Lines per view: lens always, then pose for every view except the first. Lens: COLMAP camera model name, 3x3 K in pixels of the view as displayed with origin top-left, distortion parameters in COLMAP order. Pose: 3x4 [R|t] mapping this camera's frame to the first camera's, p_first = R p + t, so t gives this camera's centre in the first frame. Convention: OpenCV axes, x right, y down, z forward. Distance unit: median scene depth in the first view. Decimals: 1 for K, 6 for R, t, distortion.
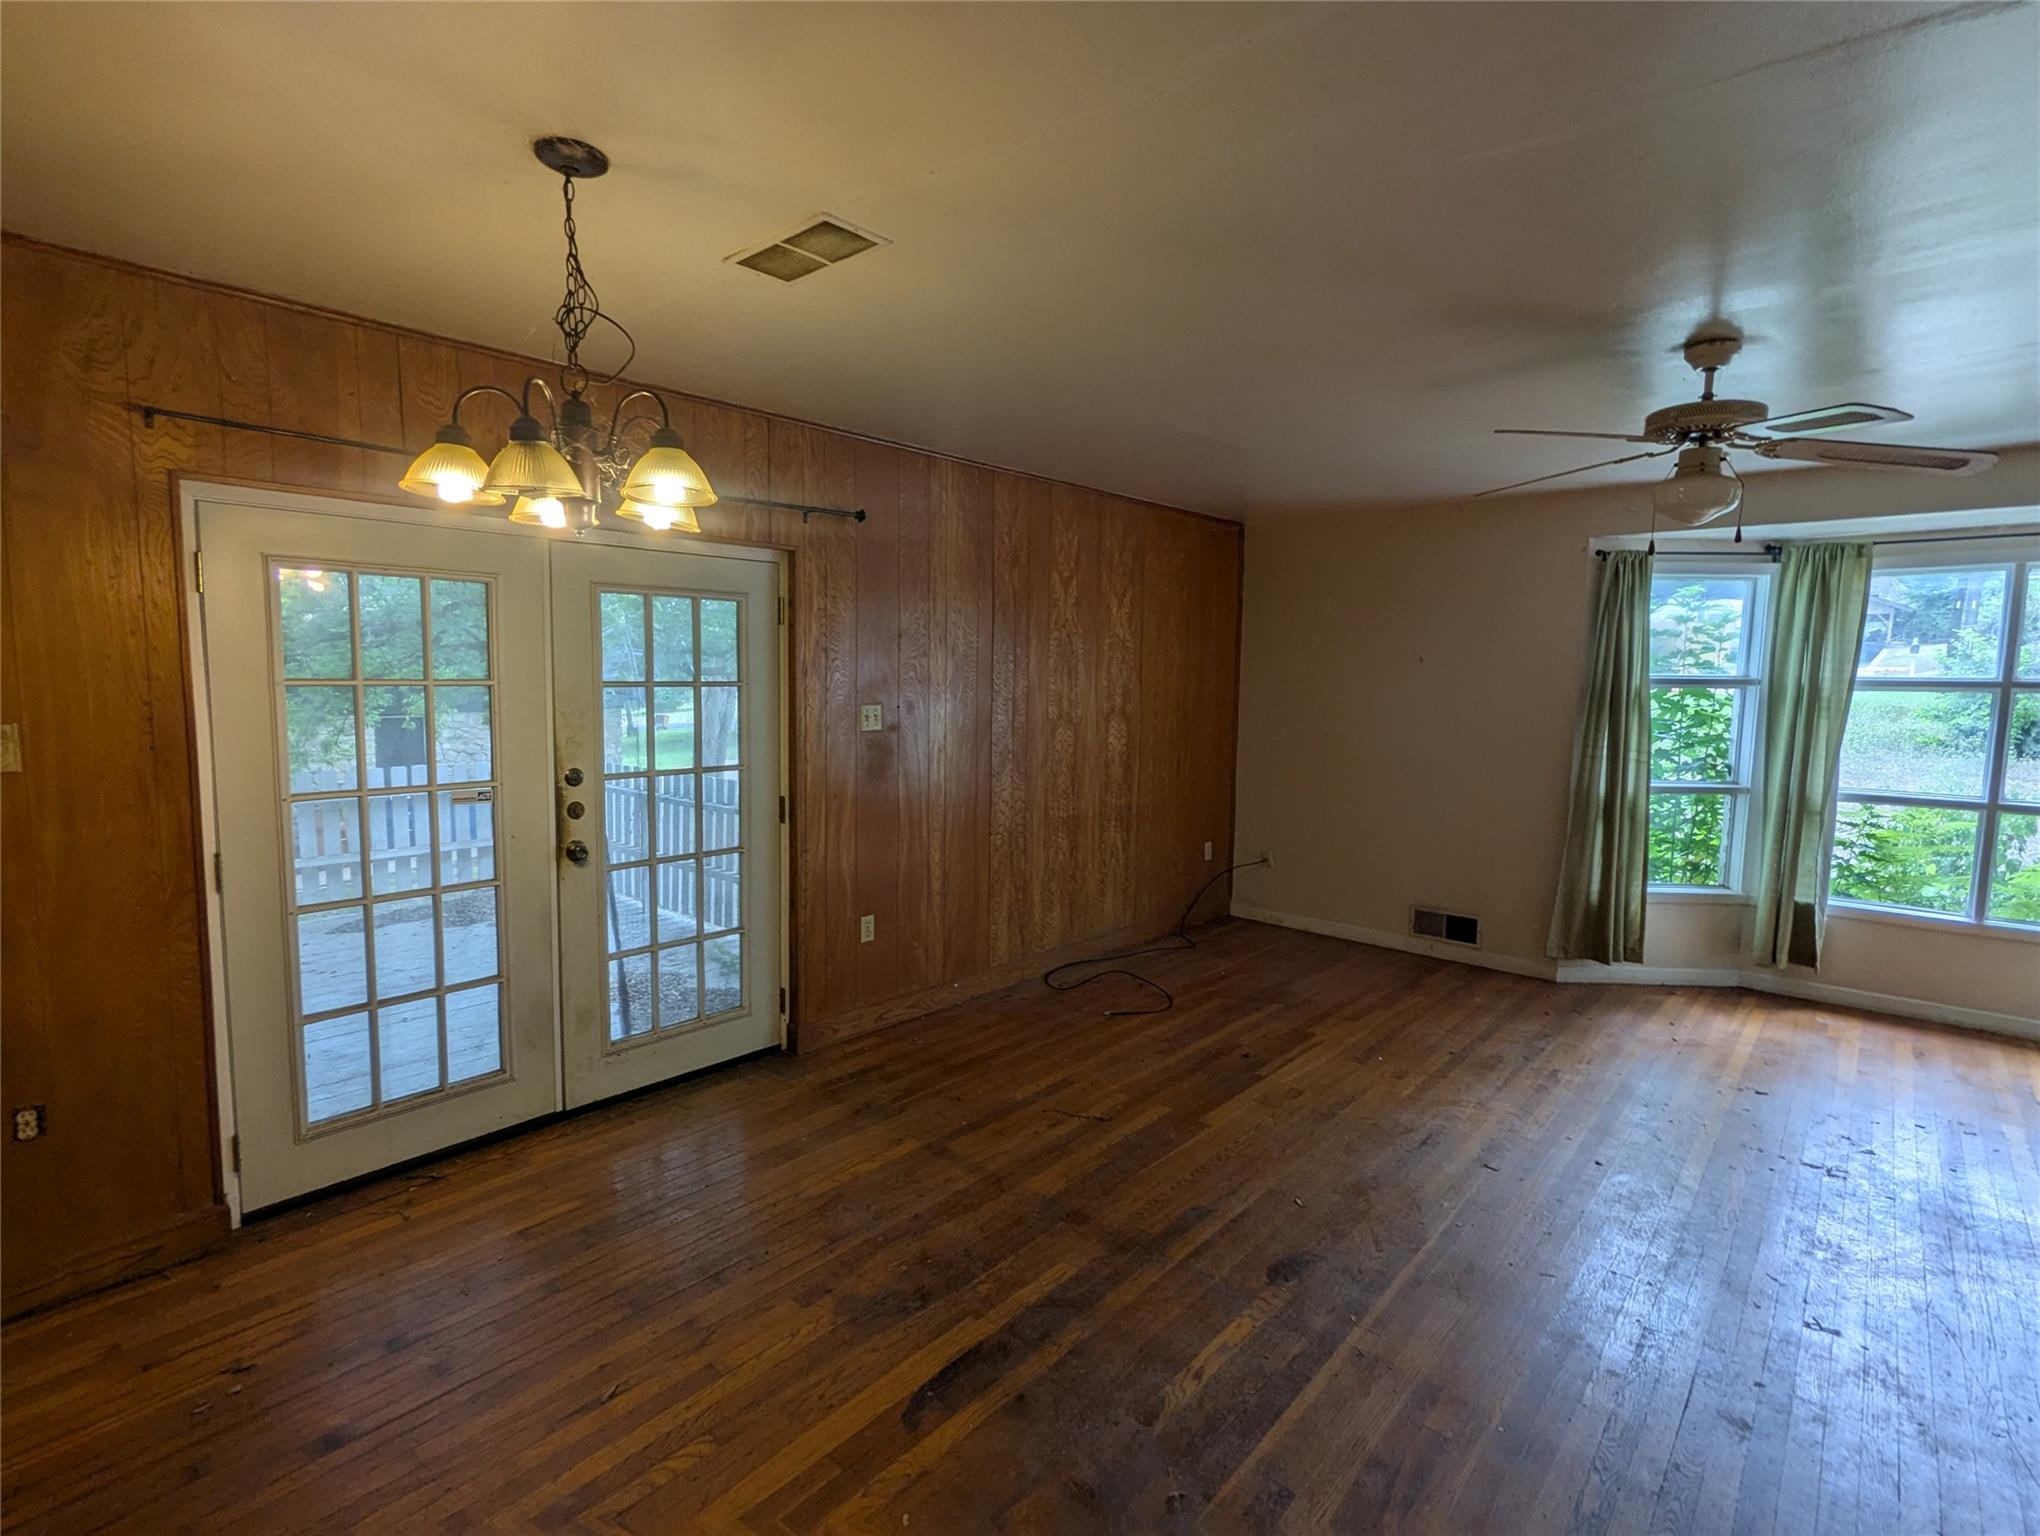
lens RADIAL K [[966.7, 0, 1013.5], [0, 966.7, 767.9], [0, 0, 1]] dist [0.001505, -0.000784]
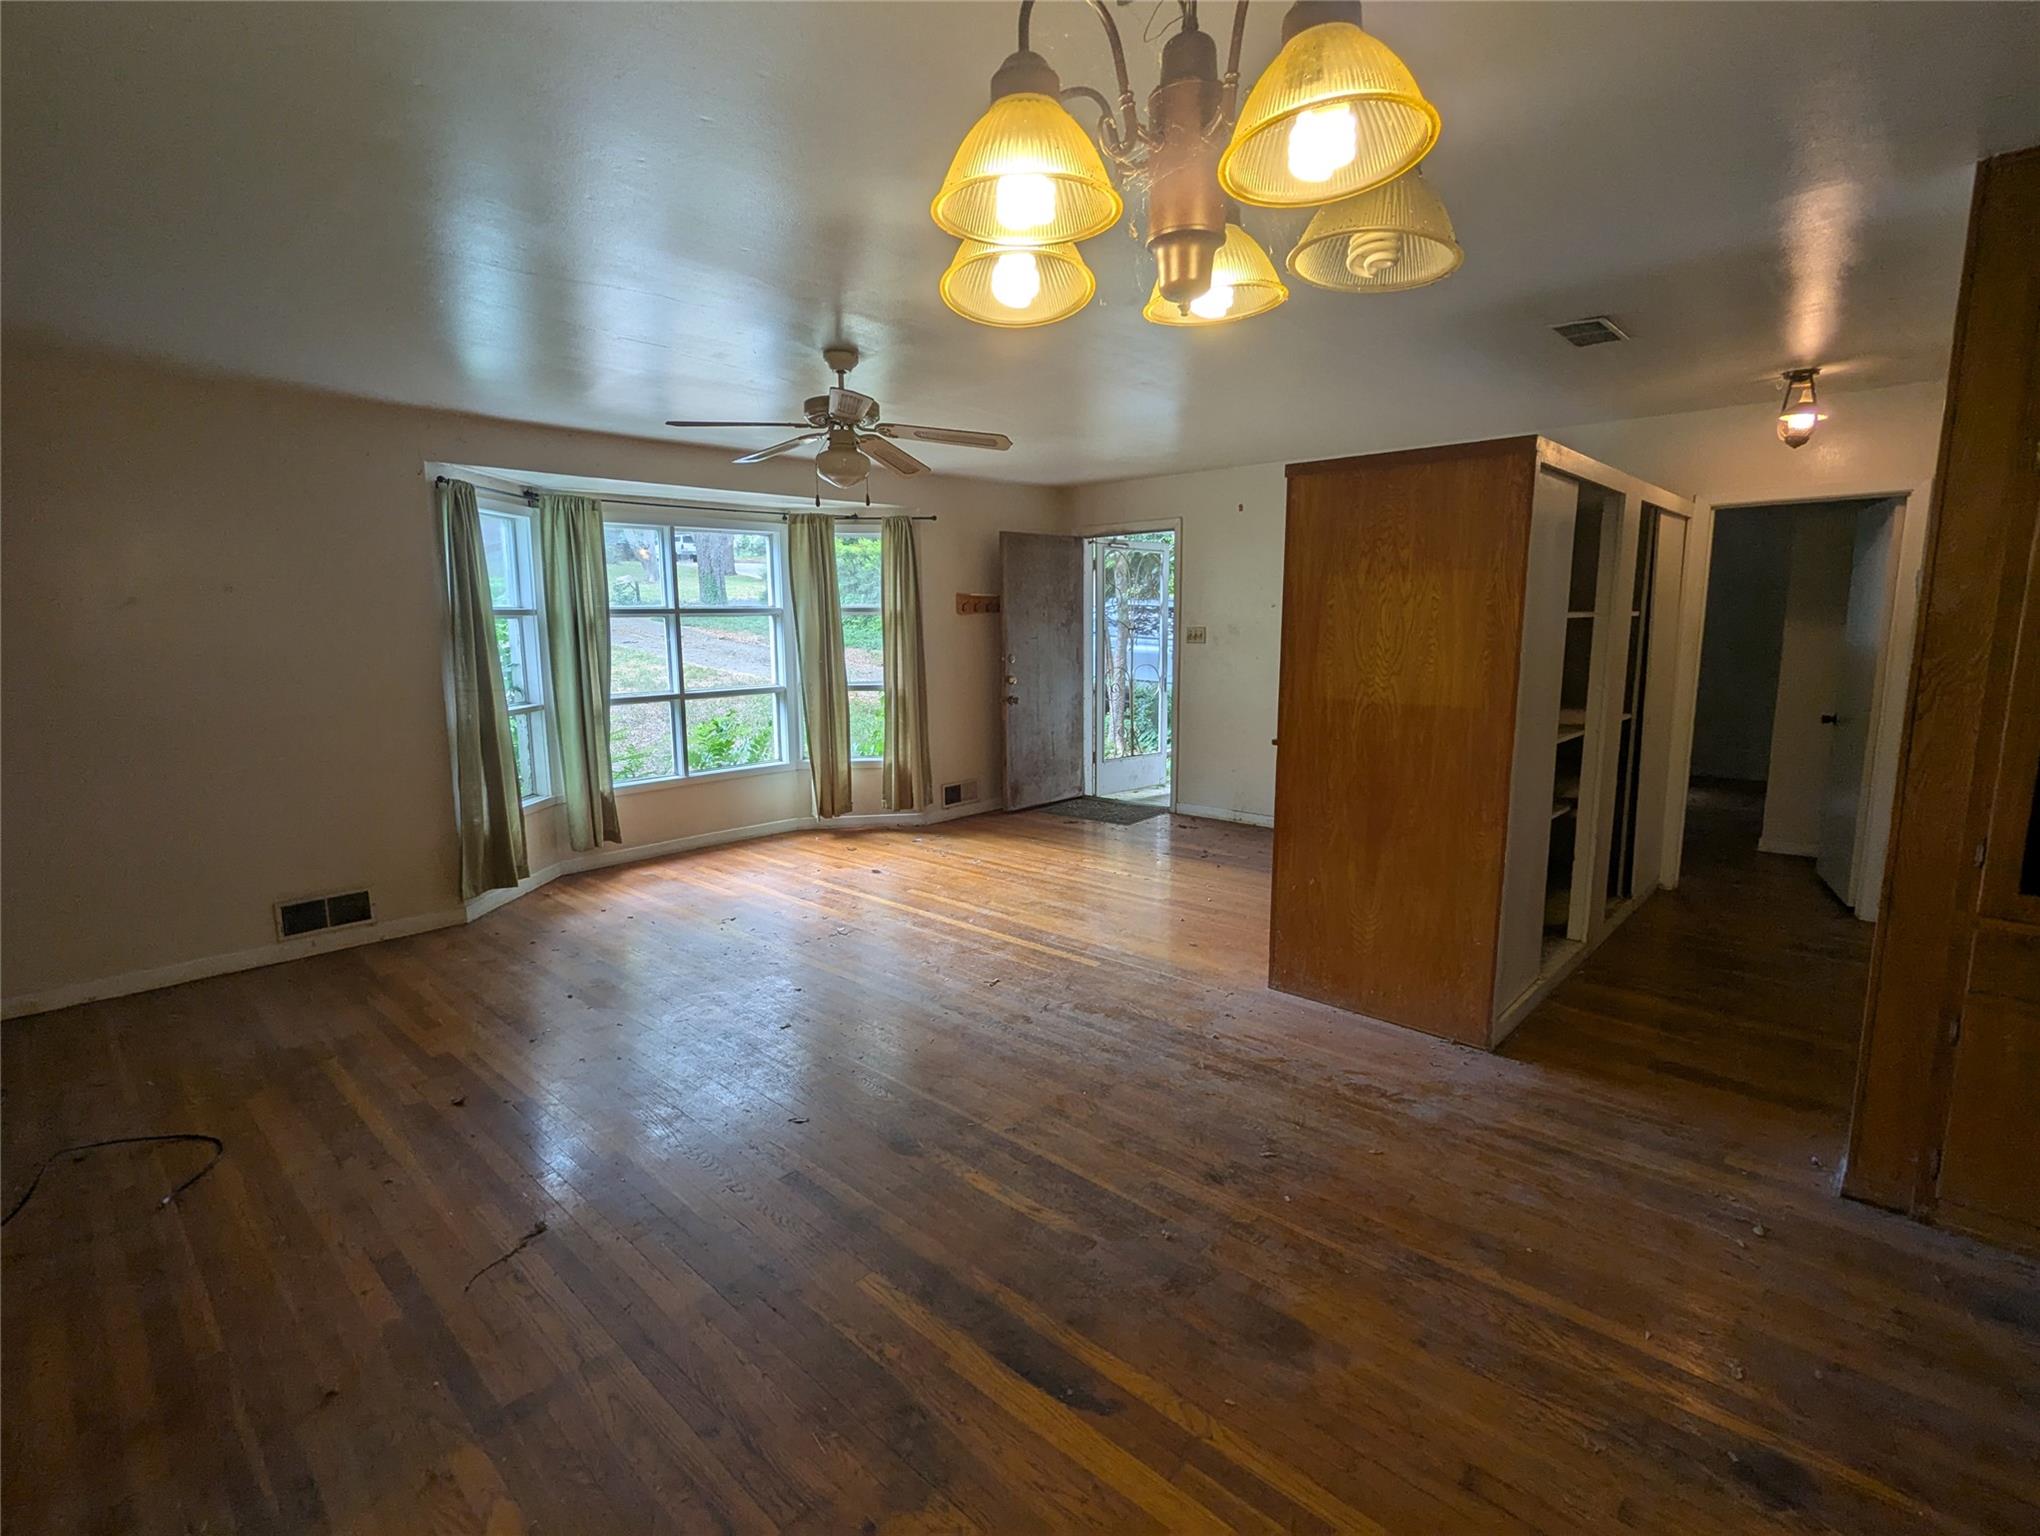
lens RADIAL K [[966.7, 0, 1012.1], [0, 966.7, 772.5], [0, 0, 1]] dist [0.001505, -0.000784]
pose [[0.022598, -0.171647, 0.984899, -0.442382], [0.107759, 0.979830, 0.168291, -0.040296], [-0.993920, 0.102328, 0.040639, 0.482057]]
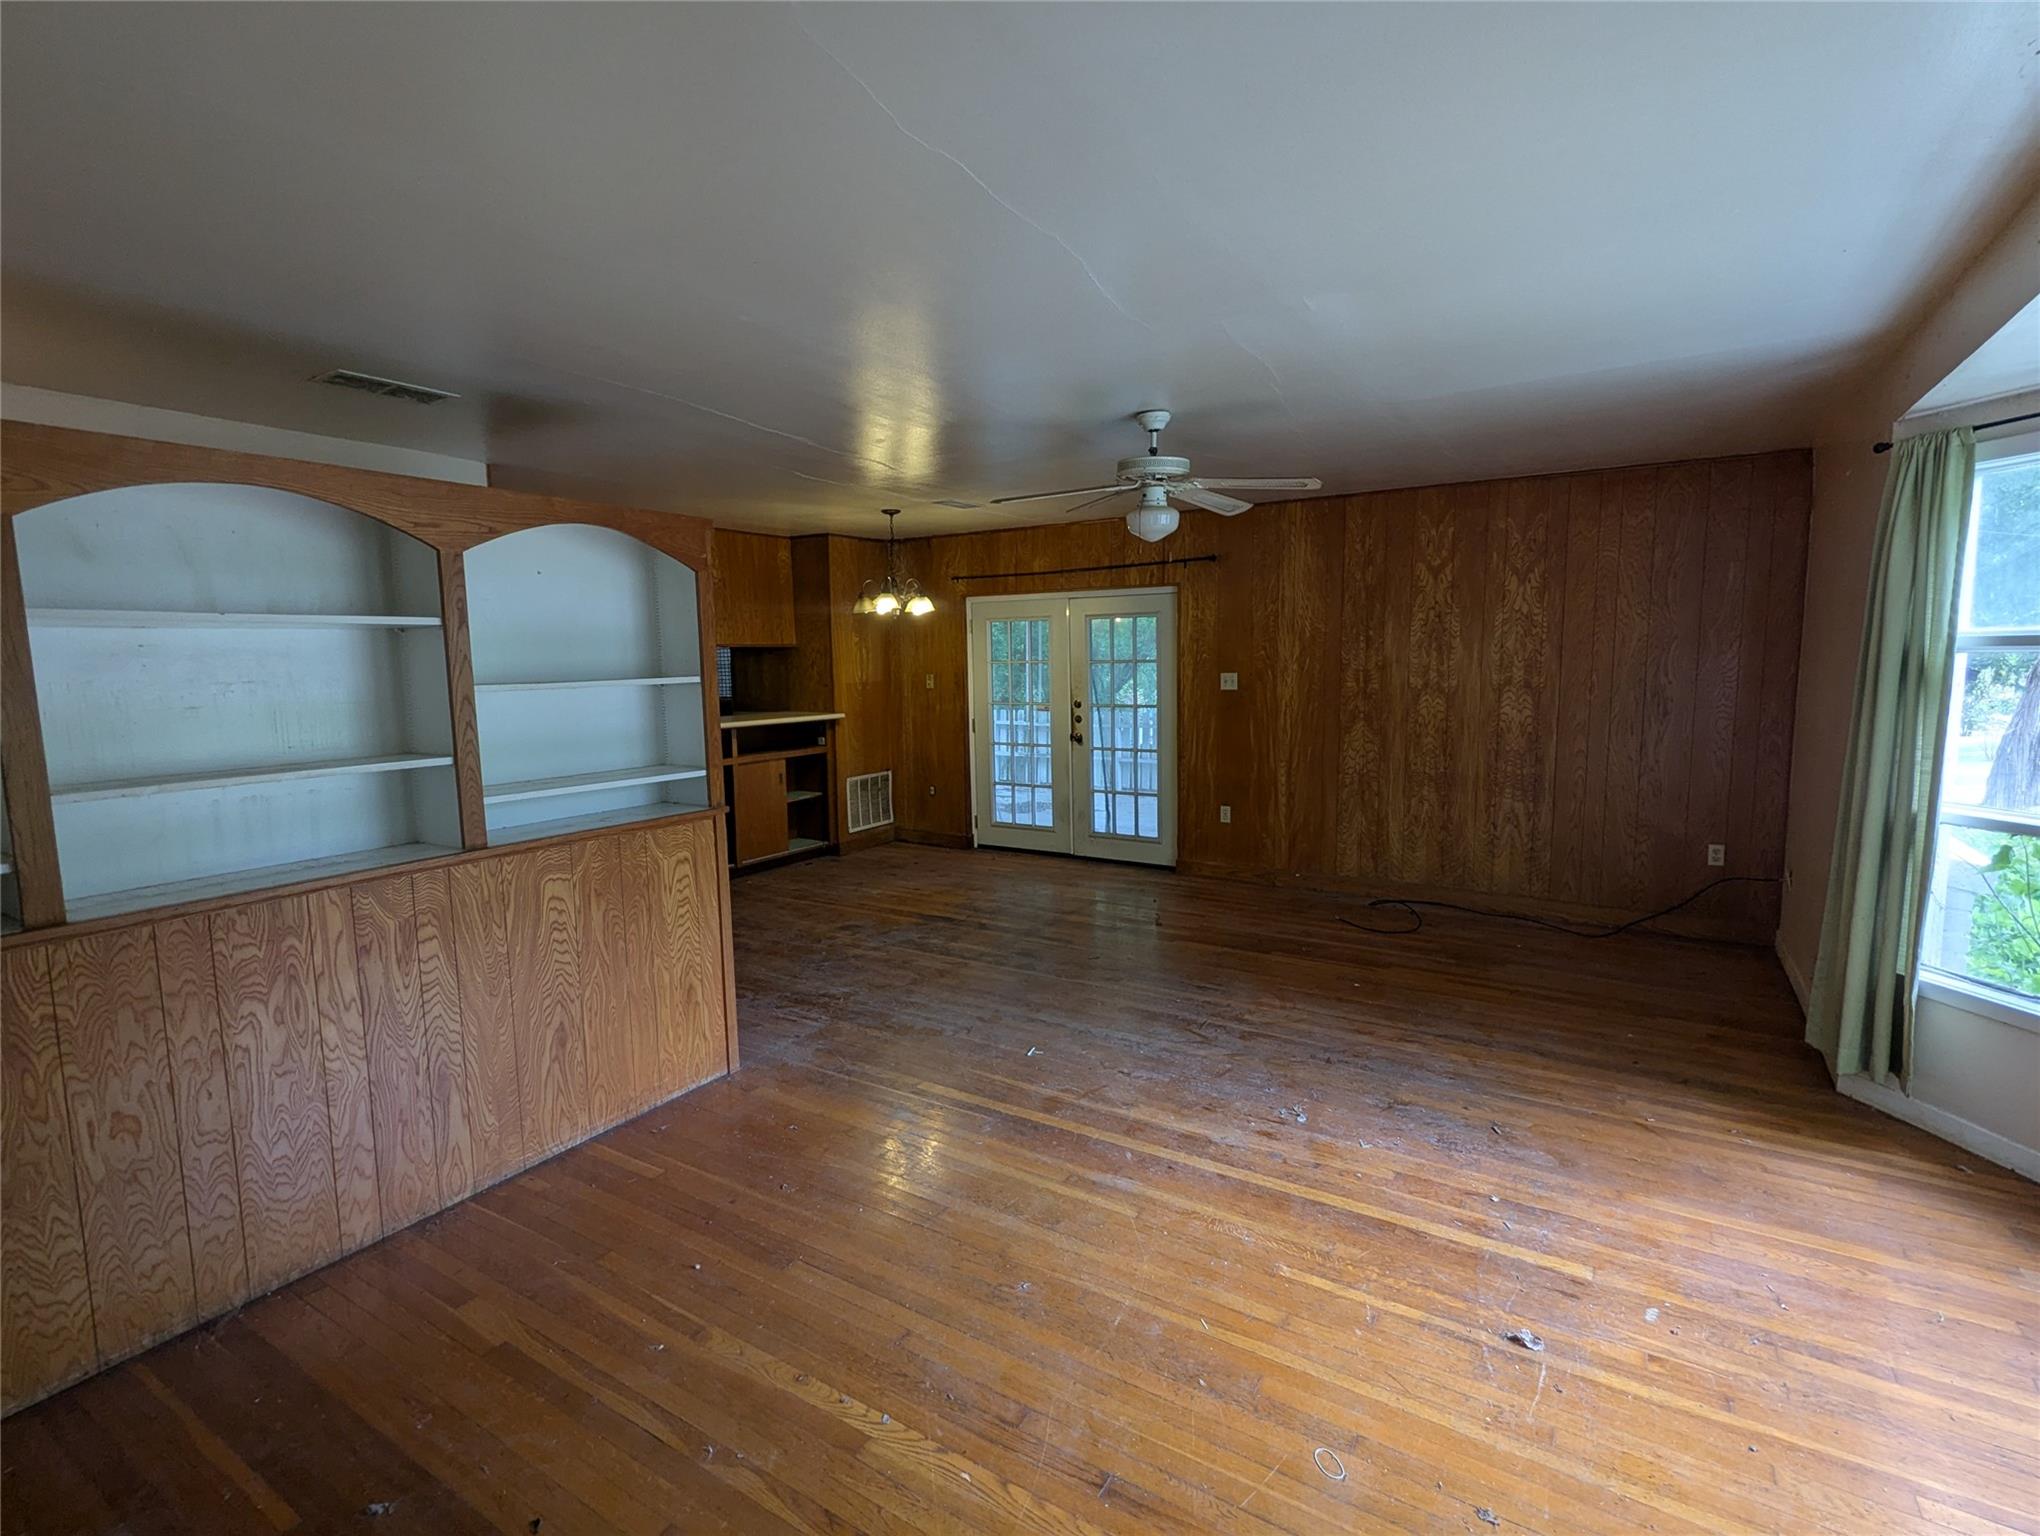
lens RADIAL K [[966.7, 0, 1016.8], [0, 966.7, 770.1], [0, 0, 1]] dist [0.001505, -0.000784]
pose [[0.176908, 0.100942, -0.979037, 1.335553], [-0.079366, 0.992951, 0.088035, -0.018702], [0.981022, 0.062128, 0.183673, 0.363369]]
